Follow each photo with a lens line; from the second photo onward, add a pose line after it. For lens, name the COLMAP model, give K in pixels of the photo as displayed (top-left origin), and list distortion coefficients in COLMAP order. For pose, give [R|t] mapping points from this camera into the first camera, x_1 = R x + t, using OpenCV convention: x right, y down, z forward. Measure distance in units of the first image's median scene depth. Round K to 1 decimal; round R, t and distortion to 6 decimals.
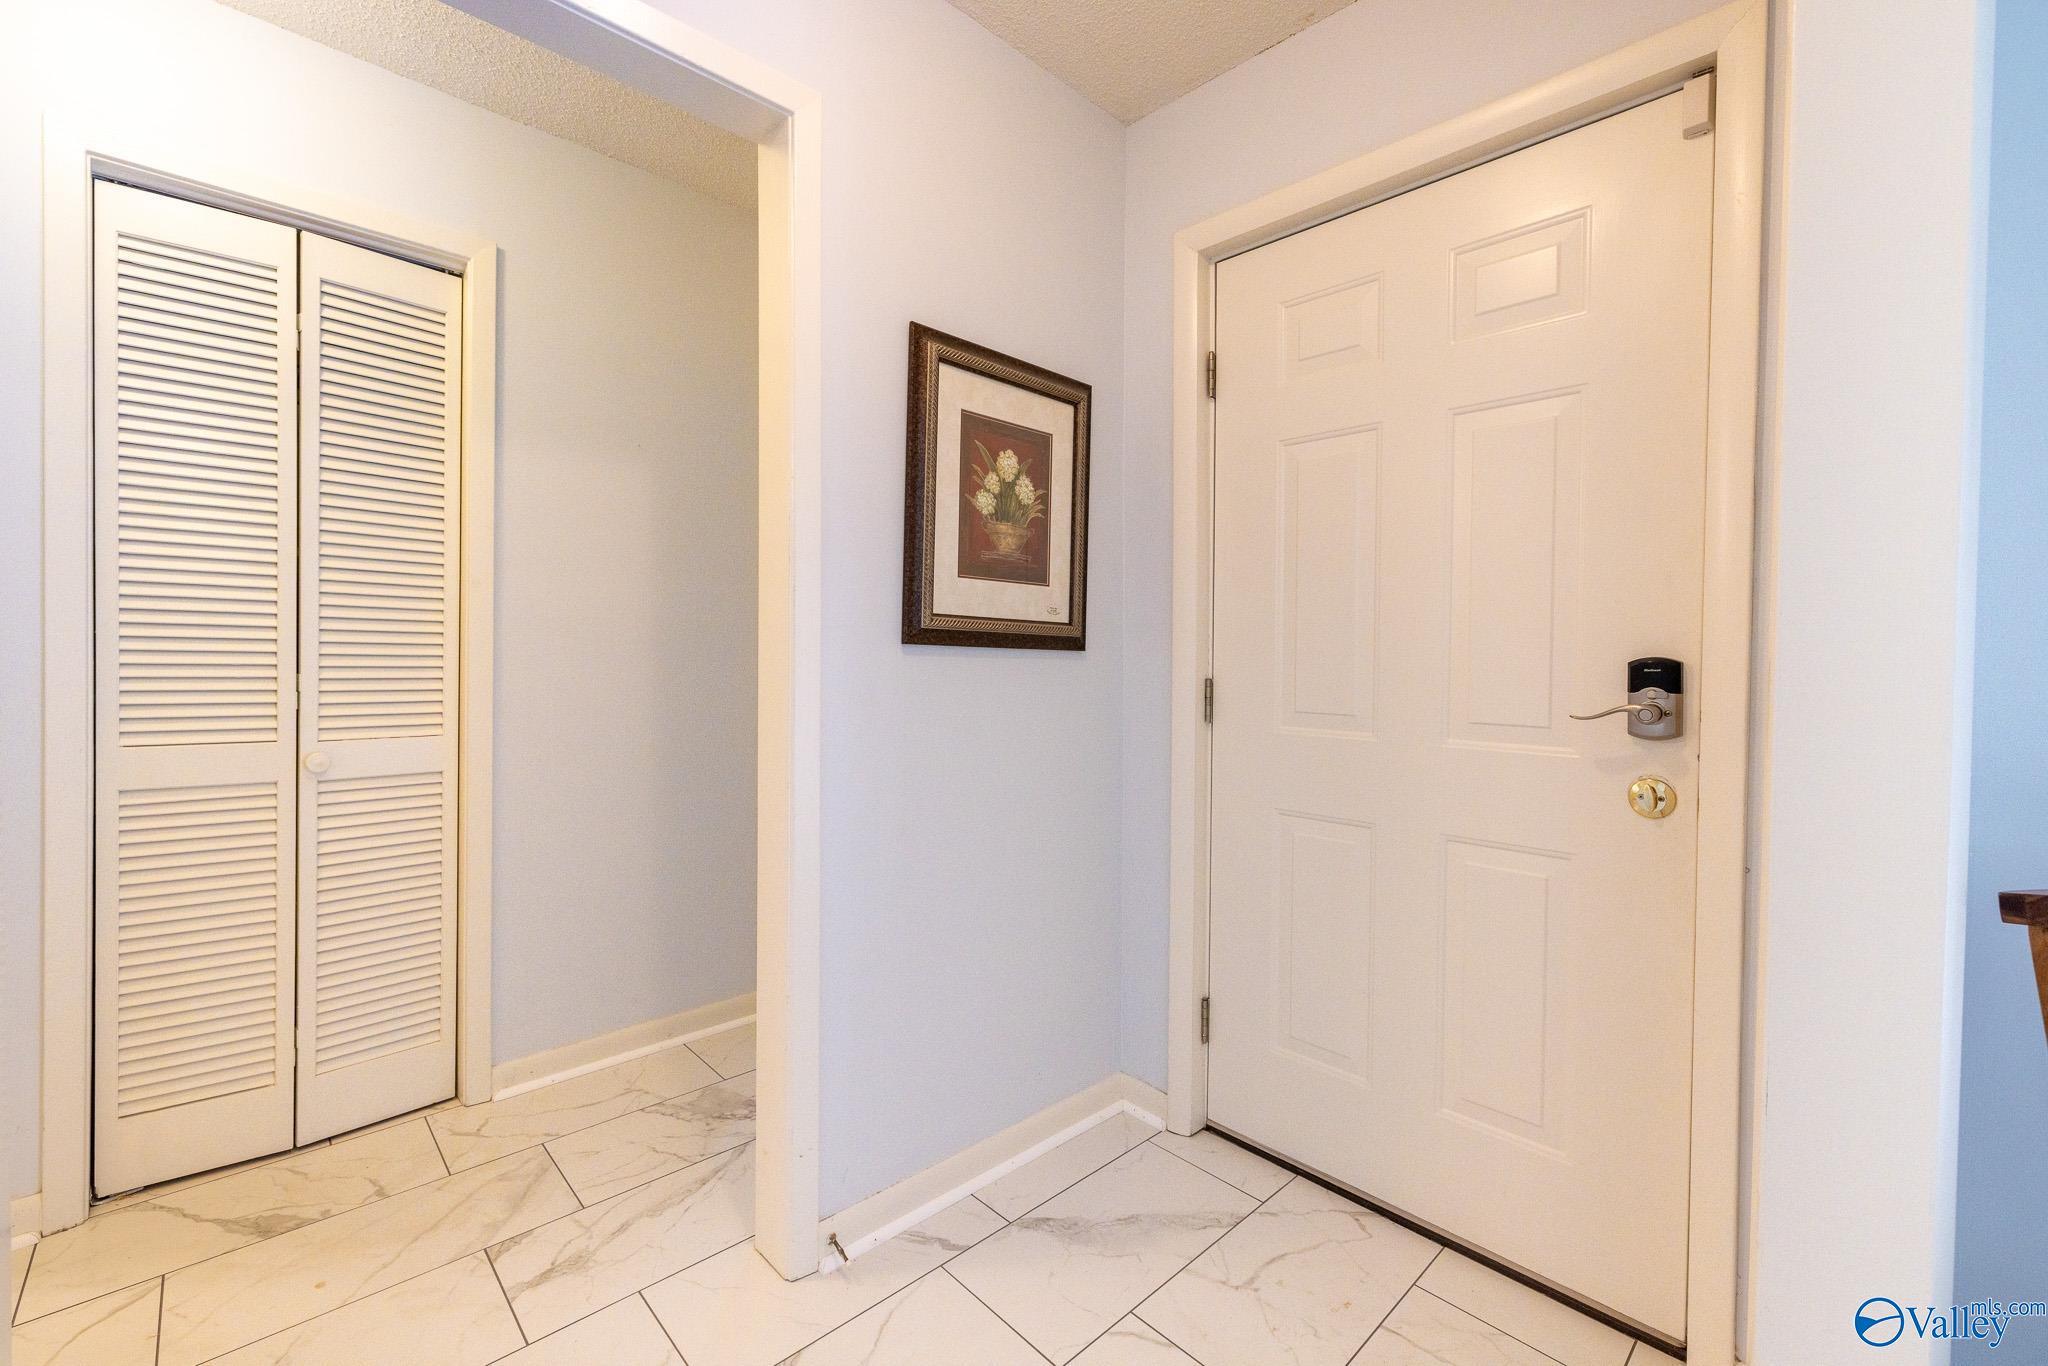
lens RADIAL K [[858.5, 0, 1019.1], [0, 858.5, 668.8], [0, 0, 1]] dist [0.000260, 0.000400]
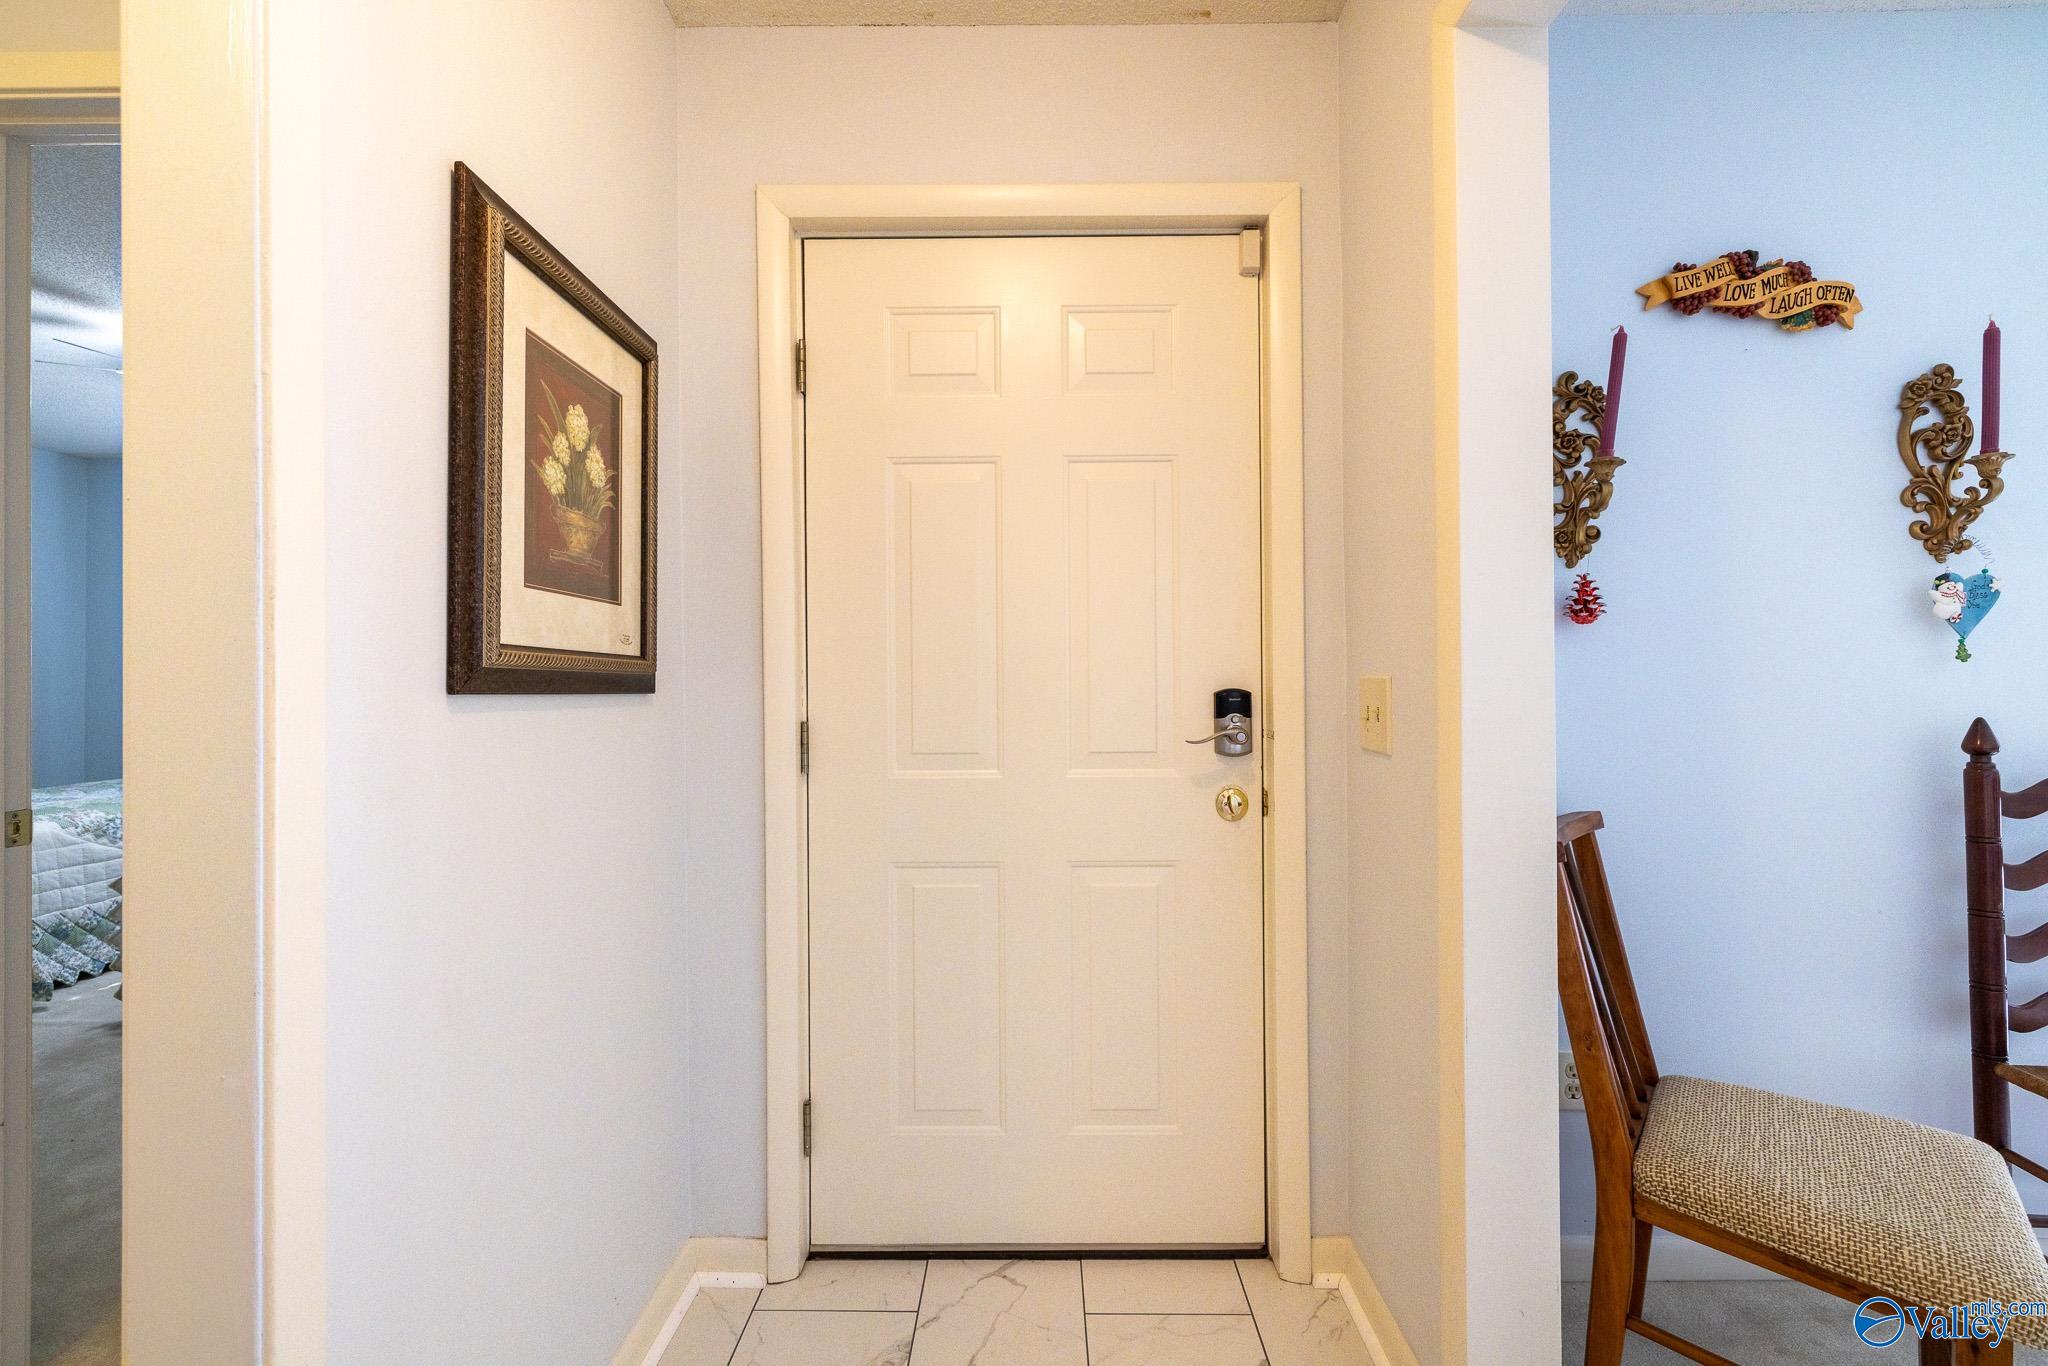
lens RADIAL K [[858.5, 0, 1019.1], [0, 858.5, 668.8], [0, 0, 1]] dist [0.000260, 0.000400]
pose [[0.696019, -0.009863, 0.717956, -0.263241], [0.028087, 0.999514, -0.013497, -0.025571], [-0.717474, 0.029560, 0.695958, 0.279264]]
